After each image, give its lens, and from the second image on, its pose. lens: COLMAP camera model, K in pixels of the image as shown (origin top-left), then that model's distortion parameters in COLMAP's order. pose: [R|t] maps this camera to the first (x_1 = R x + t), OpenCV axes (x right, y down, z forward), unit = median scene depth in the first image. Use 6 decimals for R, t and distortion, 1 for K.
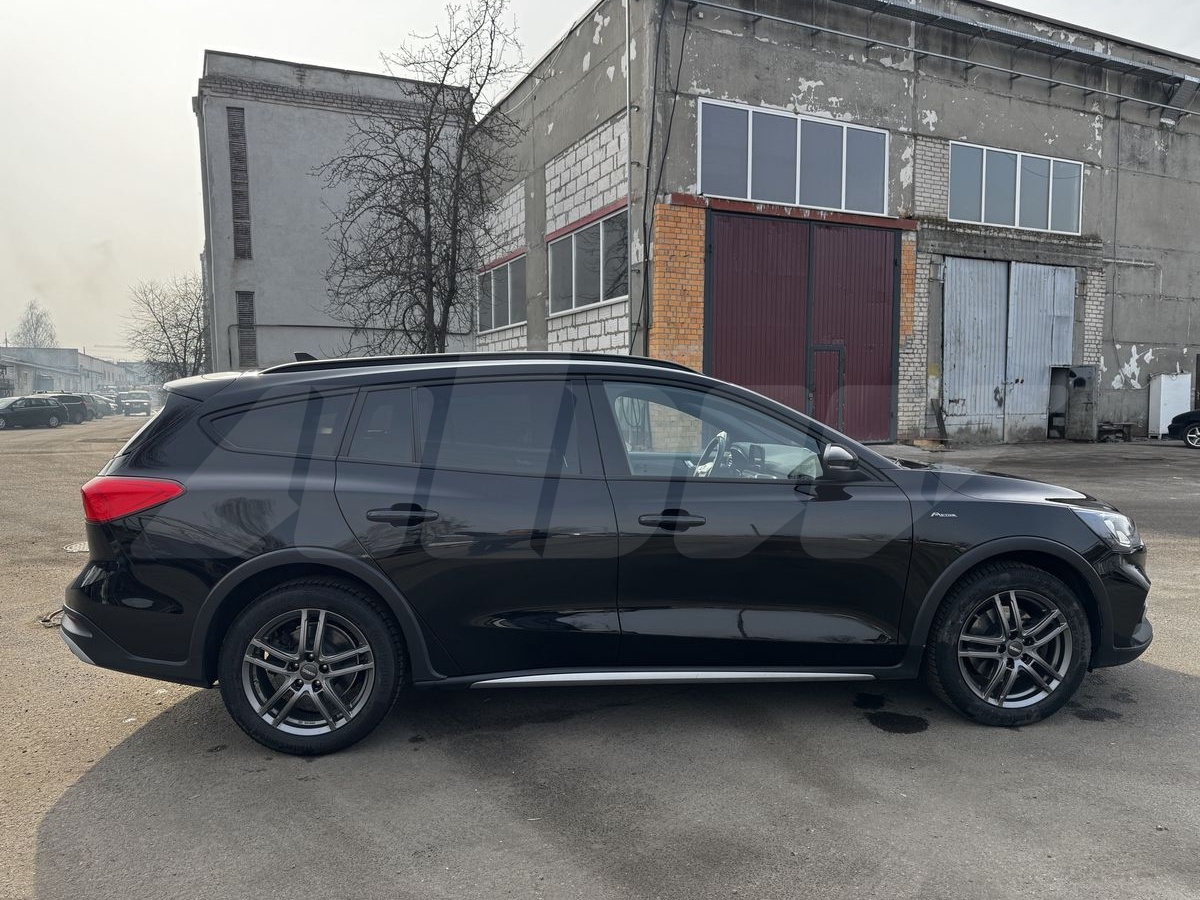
lens RADIAL K [[852.5, 0, 600.0], [0, 852.5, 450.0], [0, 0, 1]] dist [0.019372, 0.000501]
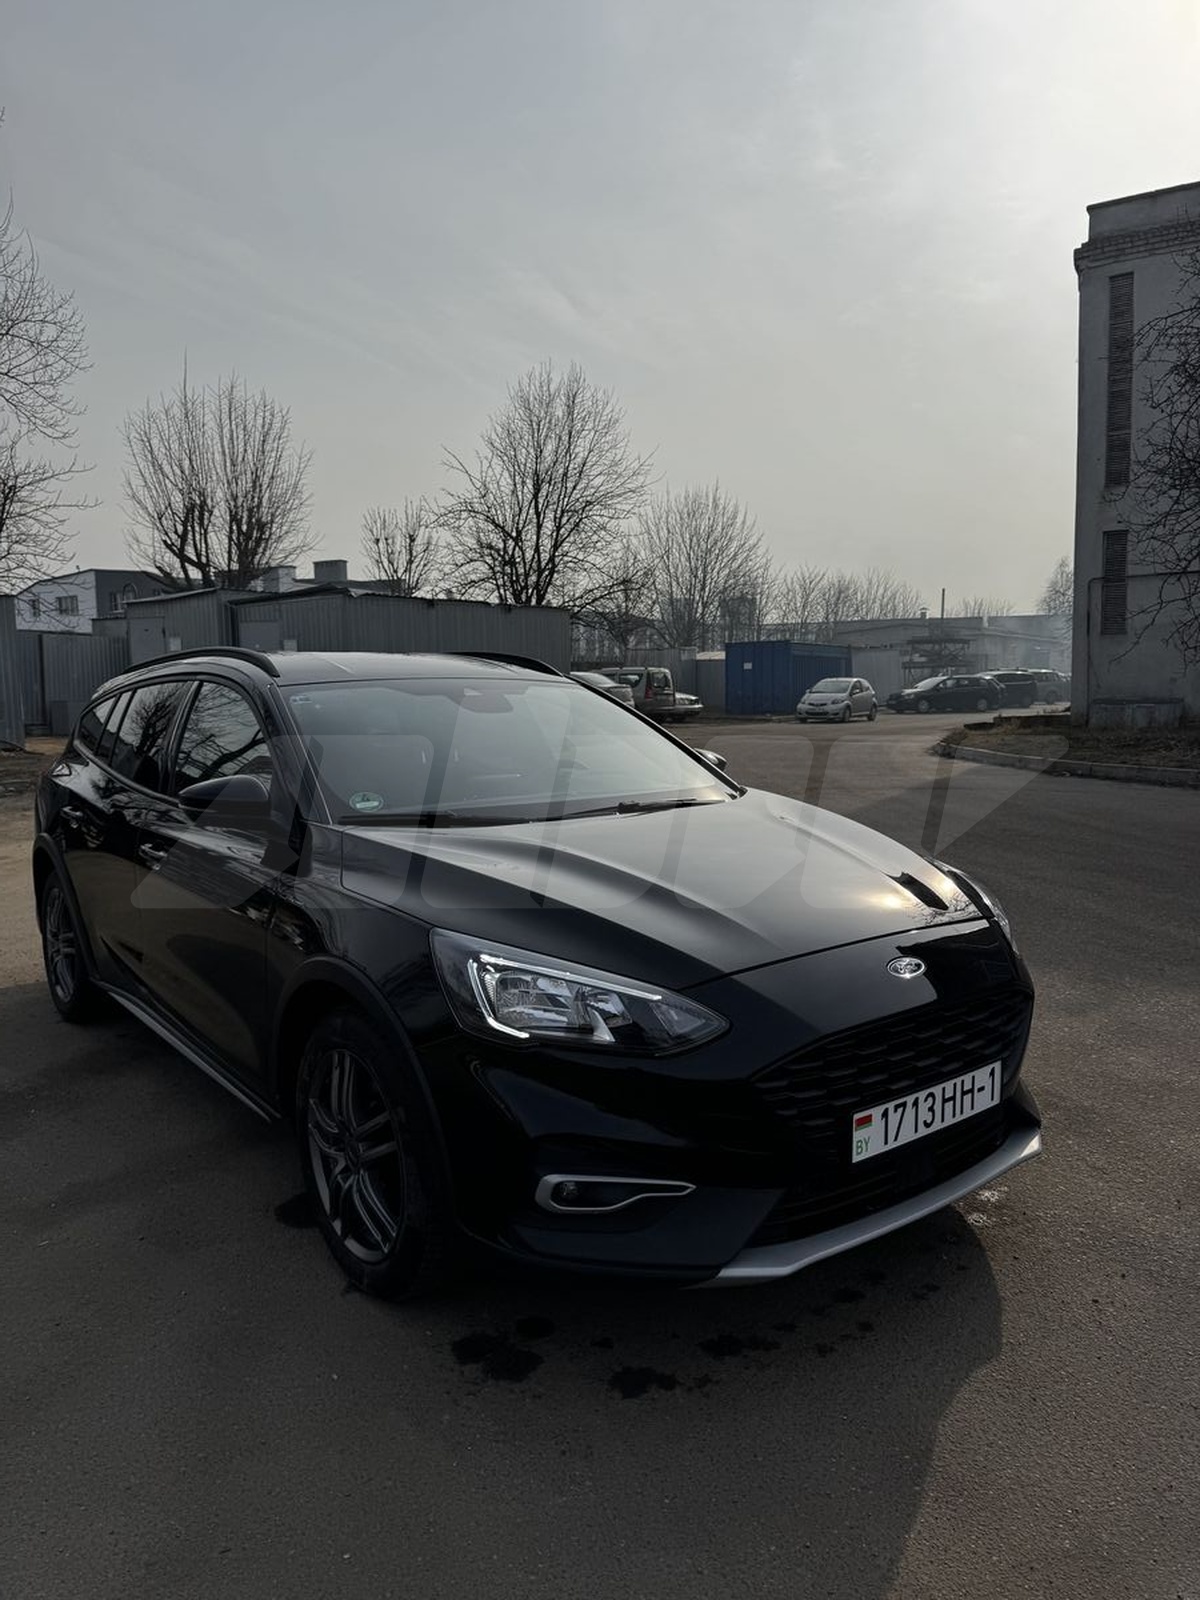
lens RADIAL K [[1136.6, 0, 587.6], [0, 1136.6, 783.8], [0, 0, 1]] dist [0.019372, 0.000501]
pose [[0.542972, 0.078177, -0.836104, 0.168253], [-0.048624, 0.996914, 0.061637, -0.009792], [0.838342, 0.007187, 0.545097, 0.101062]]
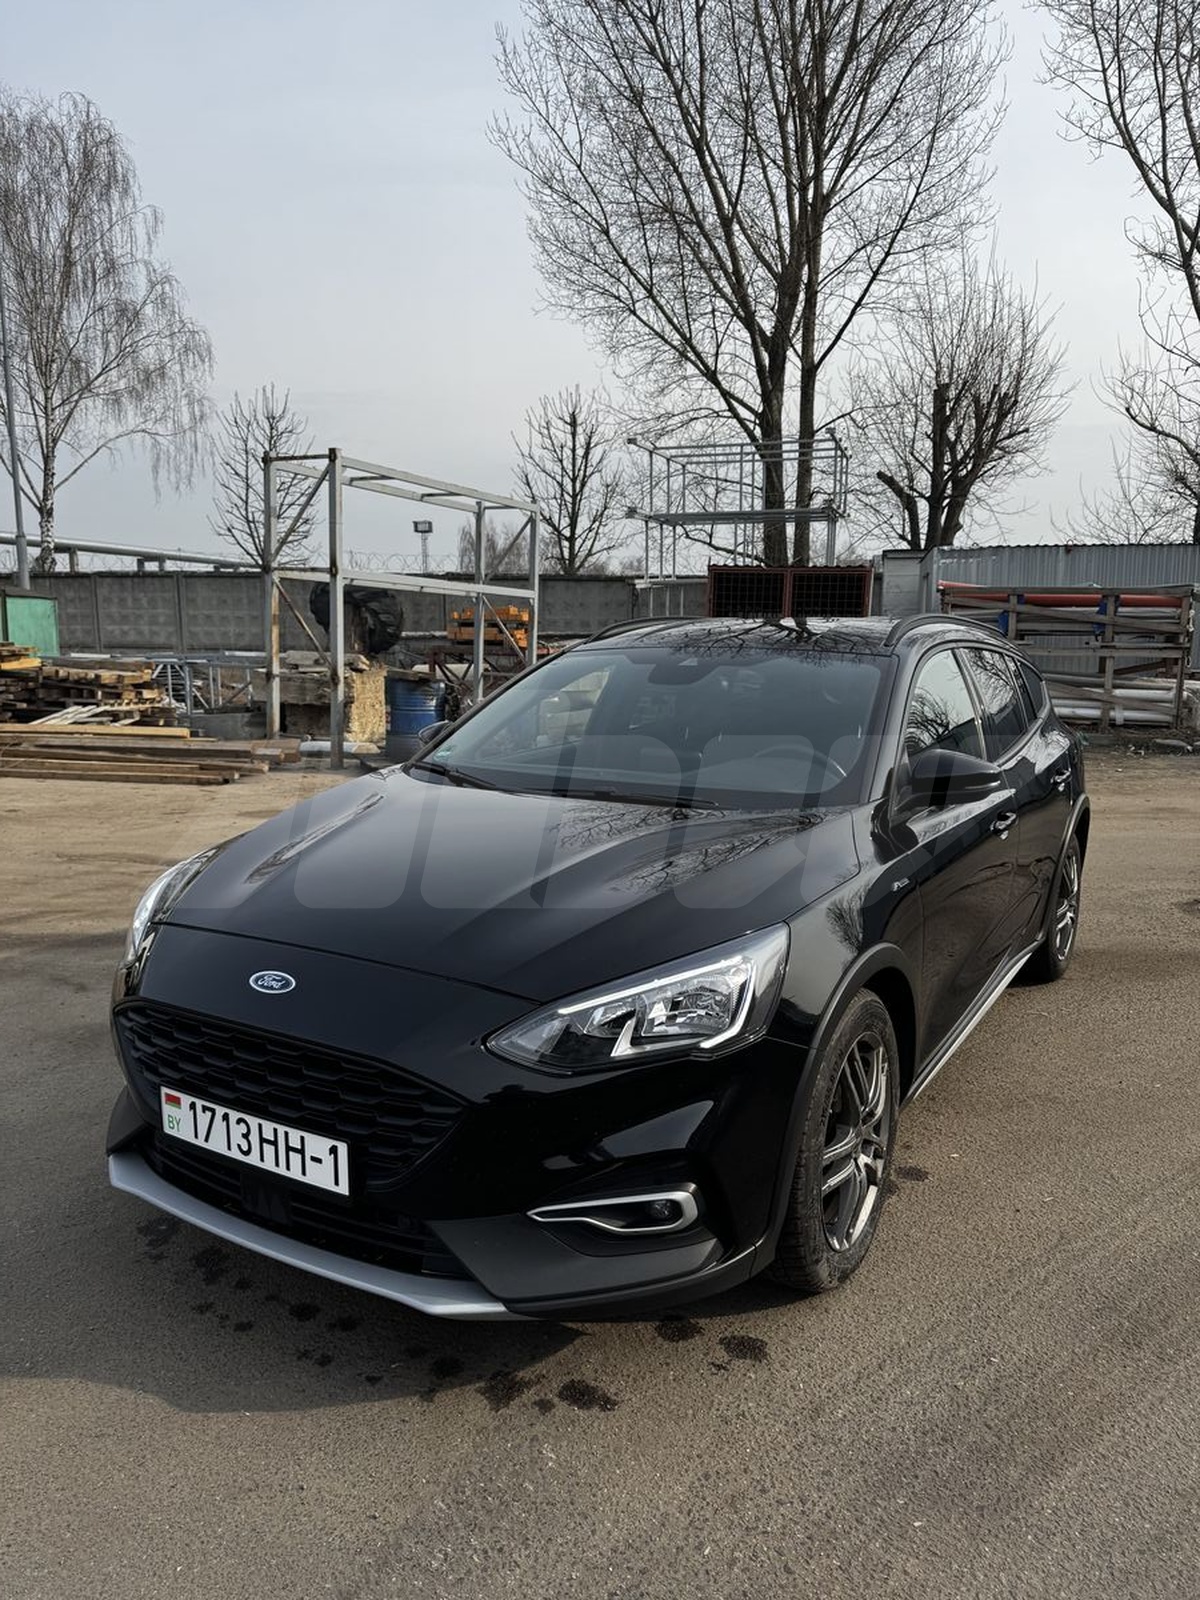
lens RADIAL K [[1108.0, 0, 600.0], [0, 1108.0, 800.0], [0, 0, 1]] dist [0.062137, -0.054936]
pose [[-0.576177, 0.119731, -0.808508, 0.155775], [-0.063361, 0.979692, 0.190235, -0.021659], [0.814866, 0.160837, -0.556889, 0.249182]]
